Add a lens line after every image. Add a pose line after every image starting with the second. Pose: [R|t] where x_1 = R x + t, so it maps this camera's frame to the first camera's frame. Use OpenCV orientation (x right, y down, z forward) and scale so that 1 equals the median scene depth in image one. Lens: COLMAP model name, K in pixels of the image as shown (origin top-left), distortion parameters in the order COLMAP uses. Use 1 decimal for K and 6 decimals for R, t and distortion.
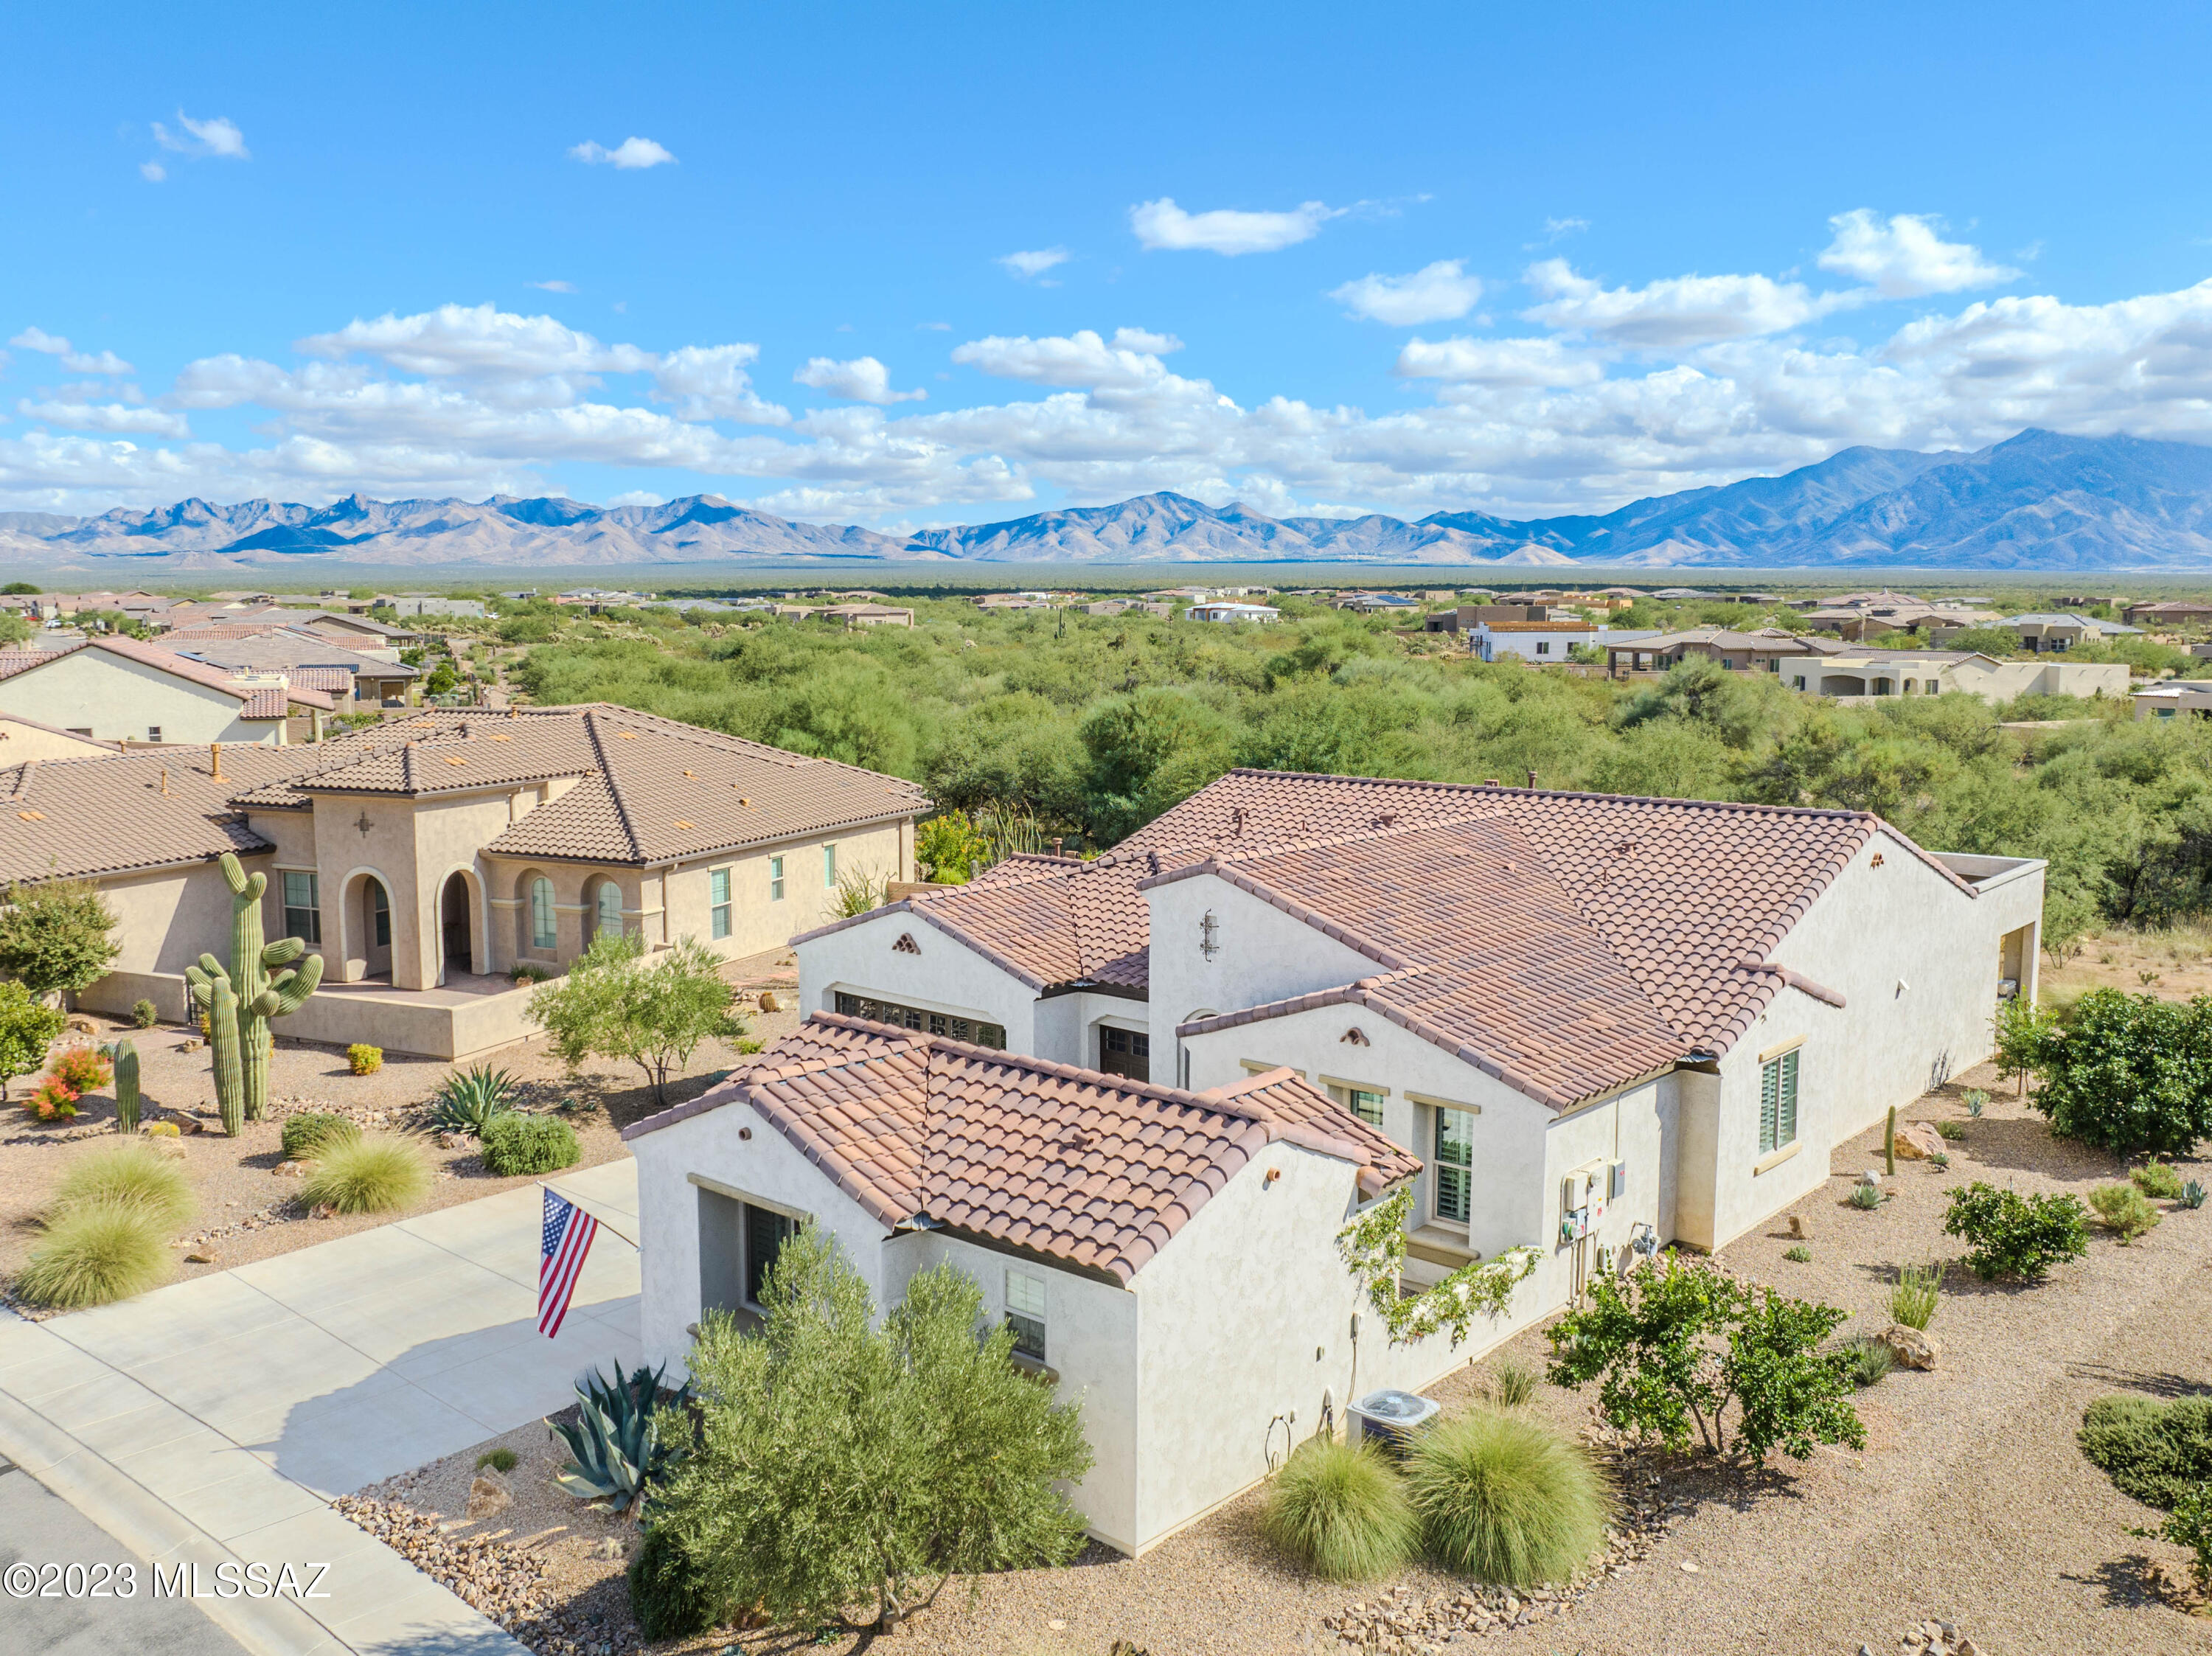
lens RADIAL K [[1928.6, 0, 1106.0], [0, 1928.6, 828.0], [0, 0, 1]] dist [-0.045353, -0.006699]
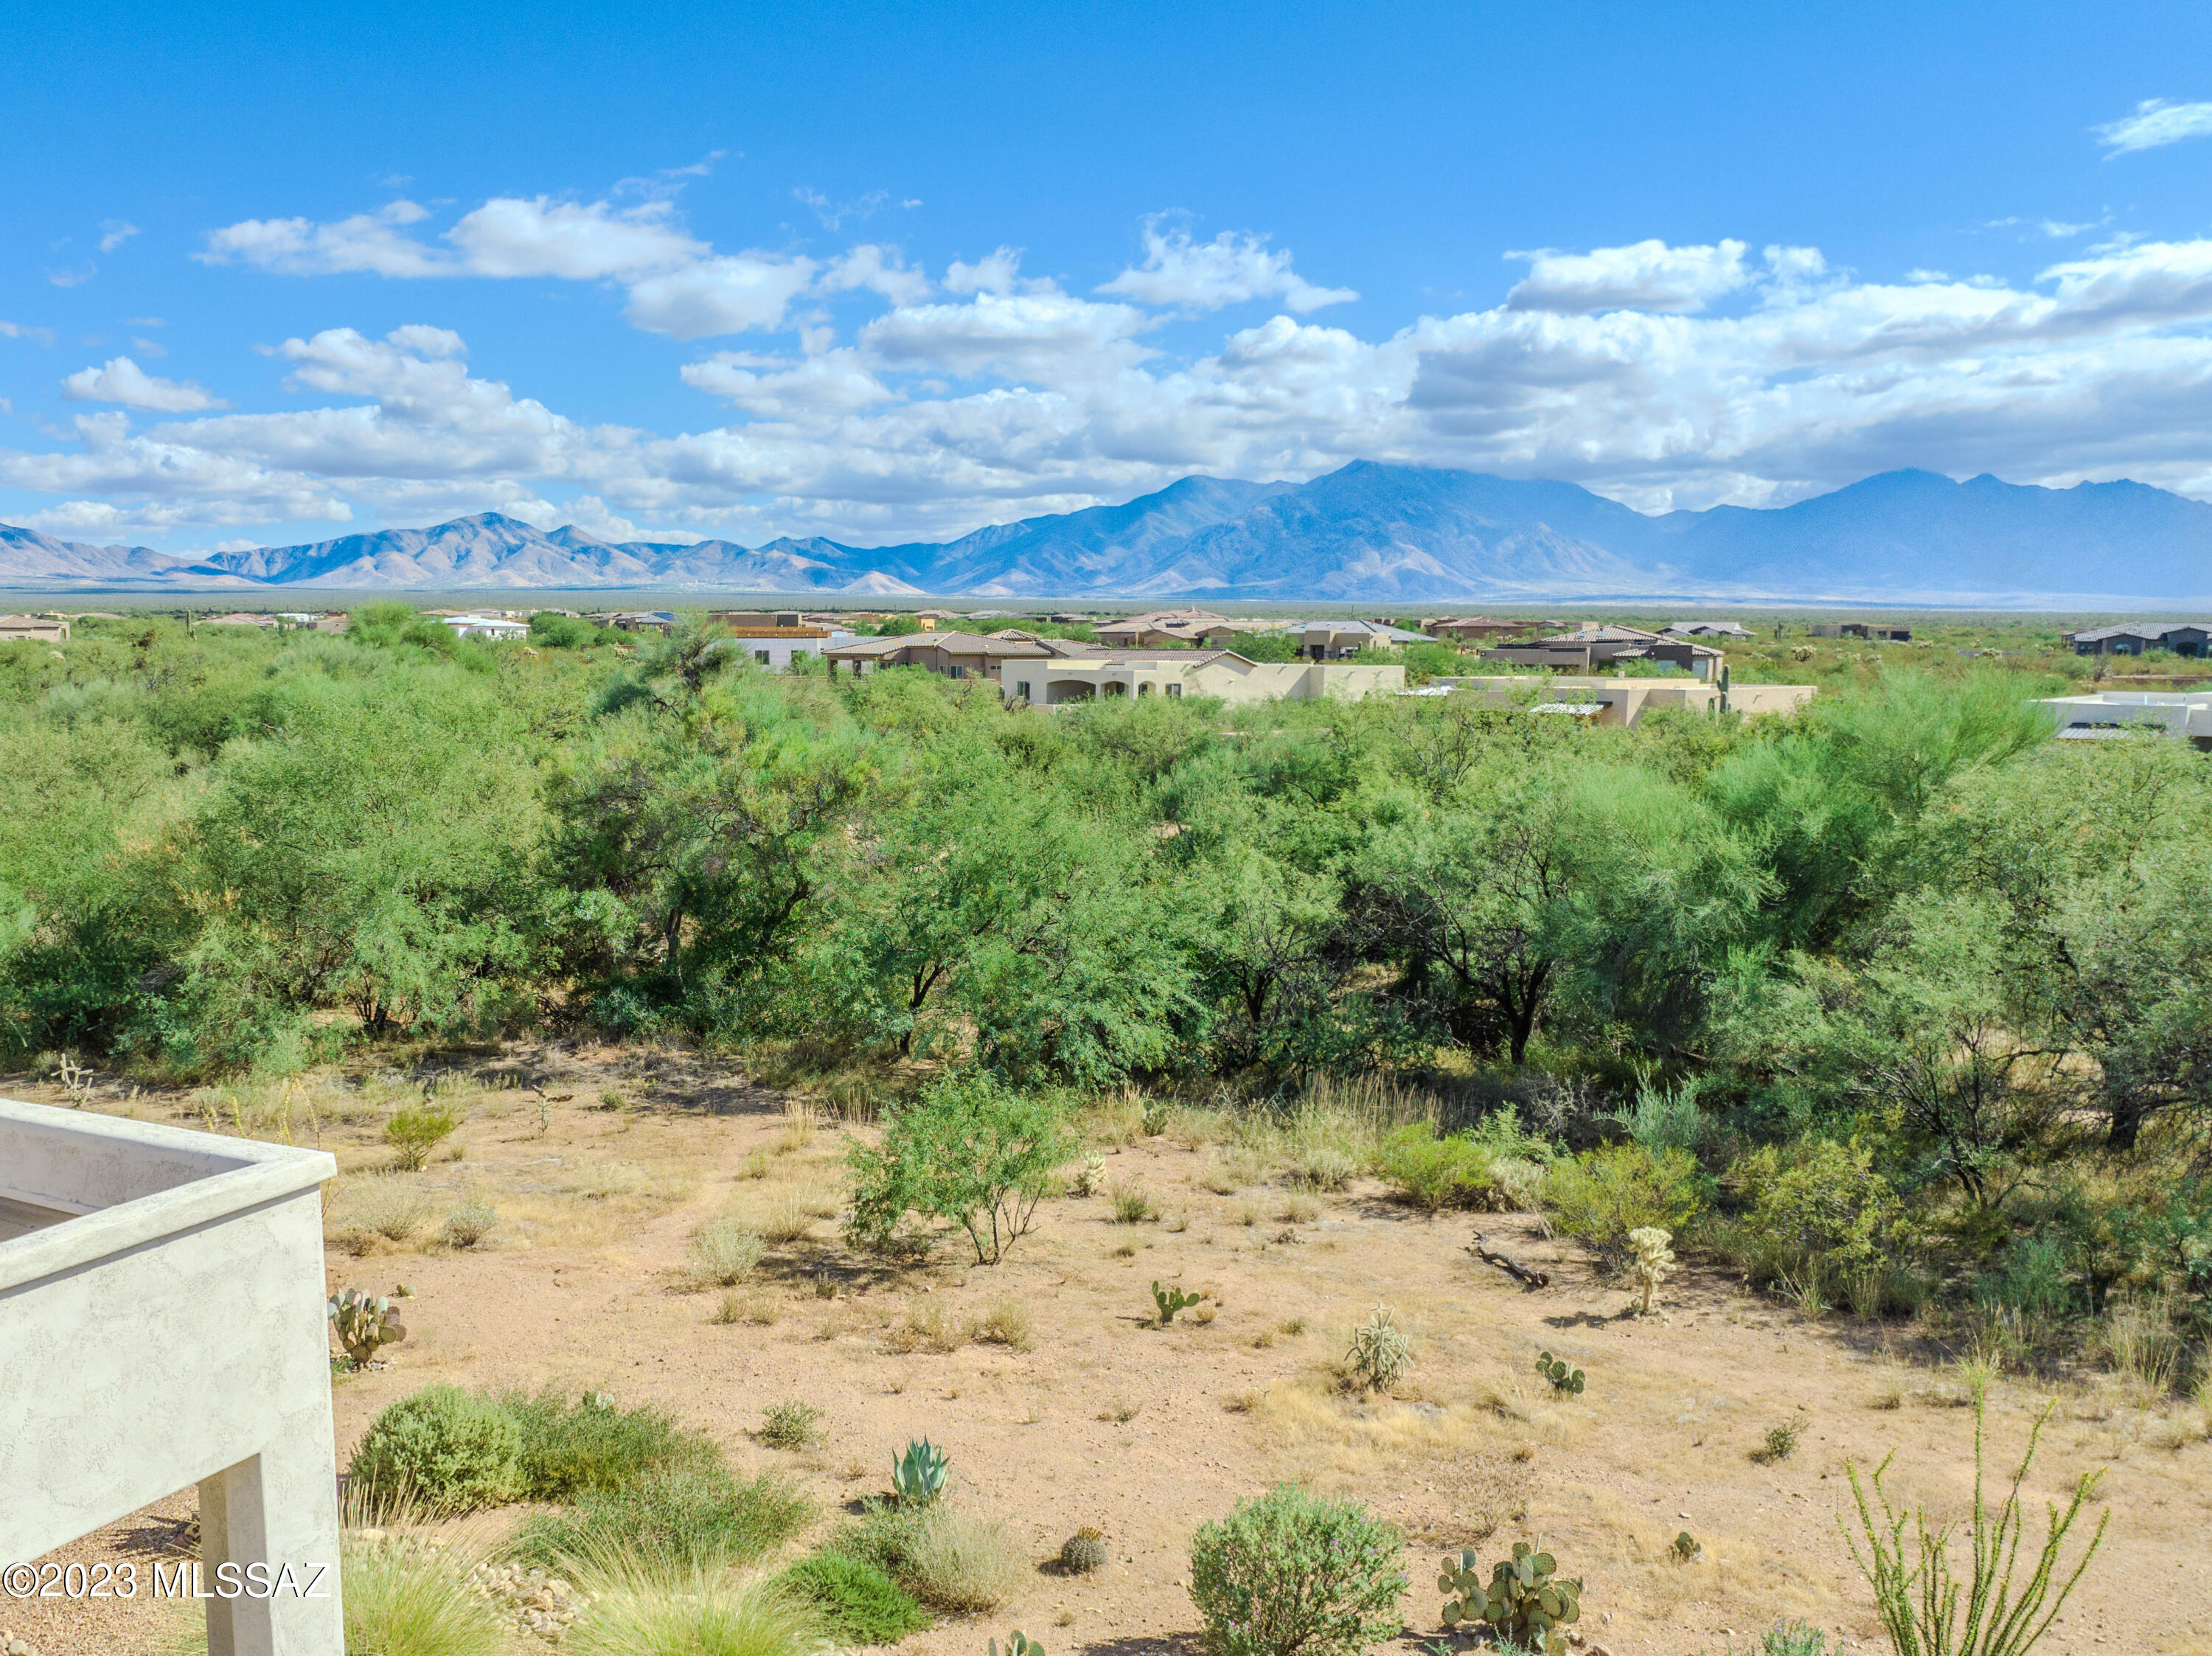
lens RADIAL K [[1717.6, 0, 1112.7], [0, 1717.6, 883.0], [0, 0, 1]] dist [-0.034682, -0.002549]
pose [[0.961538, -0.027060, 0.273335, 0.108445], [0.024109, 0.999609, 0.014152, -0.002644], [-0.273611, -0.007018, 0.961815, 0.163392]]
